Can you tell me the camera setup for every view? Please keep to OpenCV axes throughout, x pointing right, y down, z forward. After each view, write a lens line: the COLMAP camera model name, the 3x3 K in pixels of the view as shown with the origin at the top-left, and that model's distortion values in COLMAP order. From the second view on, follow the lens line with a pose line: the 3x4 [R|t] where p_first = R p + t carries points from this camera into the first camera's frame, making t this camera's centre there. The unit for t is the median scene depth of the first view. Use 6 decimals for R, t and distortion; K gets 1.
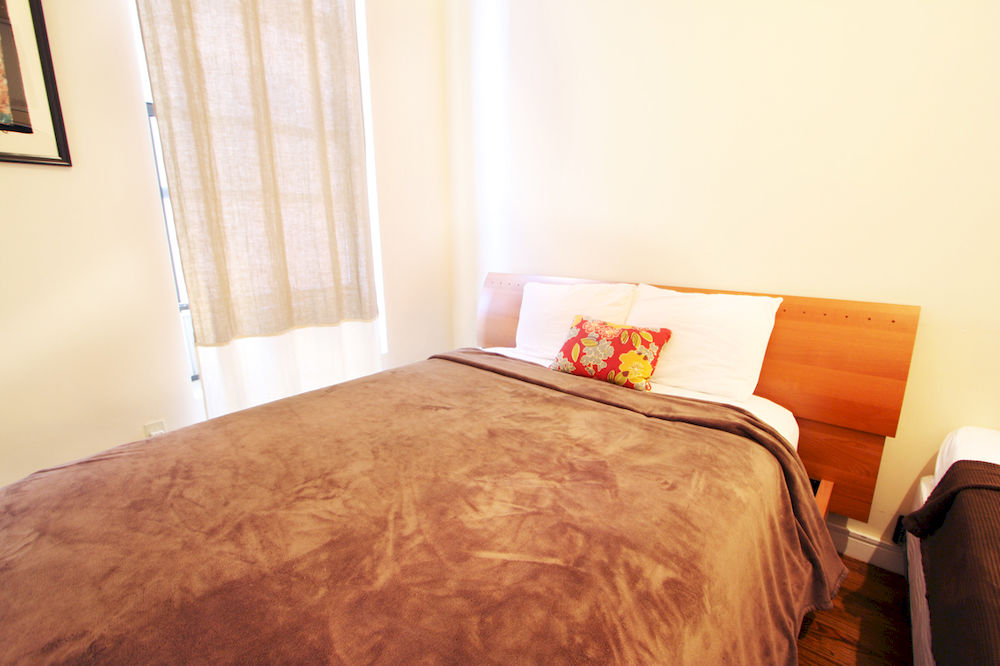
lens RADIAL K [[465.1, 0, 506.1], [0, 465.1, 325.7], [0, 0, 1]] dist [0.001134, 0.001398]
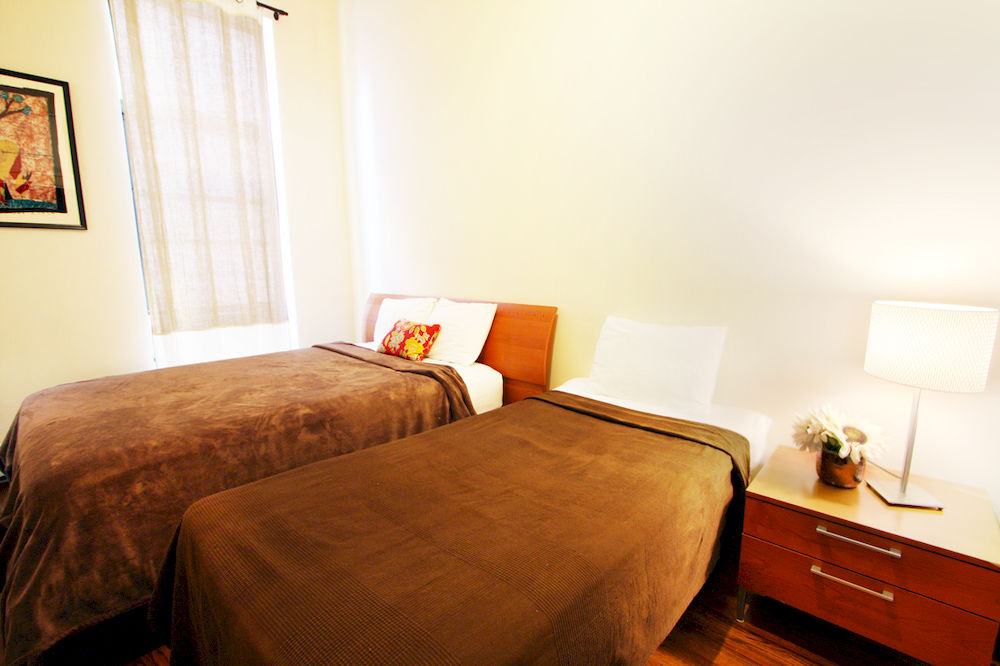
lens RADIAL K [[465.1, 0, 494.5], [0, 465.1, 340.2], [0, 0, 1]] dist [0.001134, 0.001398]
pose [[0.997792, 0.004055, -0.066289, 0.665115], [-0.006636, 0.999226, -0.038764, 0.125033], [0.066081, 0.039118, 0.997047, -0.587584]]
